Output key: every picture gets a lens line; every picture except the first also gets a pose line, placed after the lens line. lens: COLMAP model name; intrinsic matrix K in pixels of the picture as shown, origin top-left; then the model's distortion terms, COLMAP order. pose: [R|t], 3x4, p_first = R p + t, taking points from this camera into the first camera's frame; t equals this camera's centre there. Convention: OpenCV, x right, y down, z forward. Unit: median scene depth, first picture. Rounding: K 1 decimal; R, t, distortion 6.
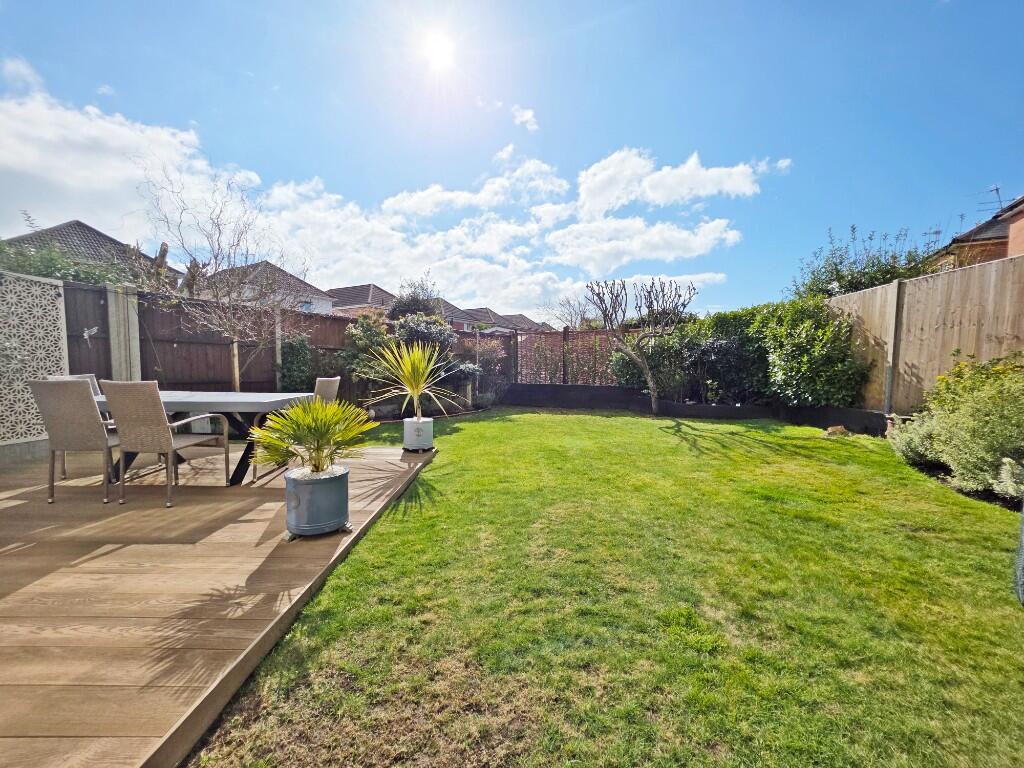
lens RADIAL K [[412.6, 0, 513.6], [0, 412.6, 389.2], [0, 0, 1]] dist [0.003097, 0.000431]
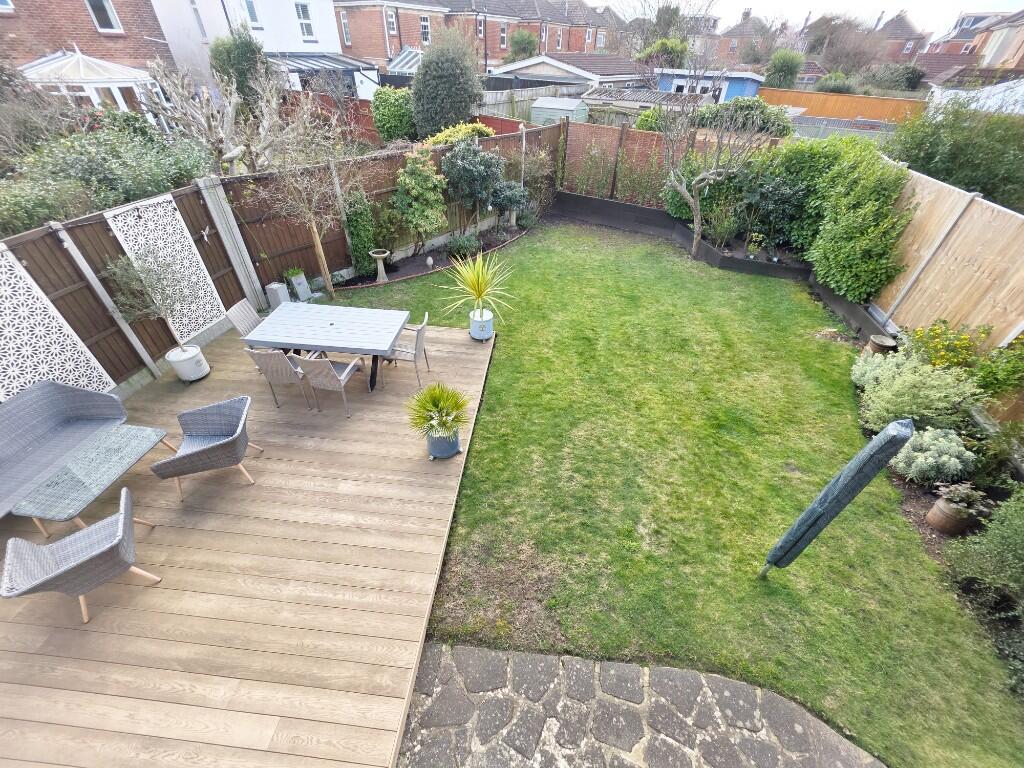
lens RADIAL K [[410.2, 0, 514.5], [0, 410.2, 397.0], [0, 0, 1]] dist [0.002794, 0.000297]
pose [[0.995996, 0.074088, -0.050030, -0.054483], [-0.029727, 0.802263, 0.596230, -0.523143], [0.084311, -0.592355, 0.801253, -0.153904]]
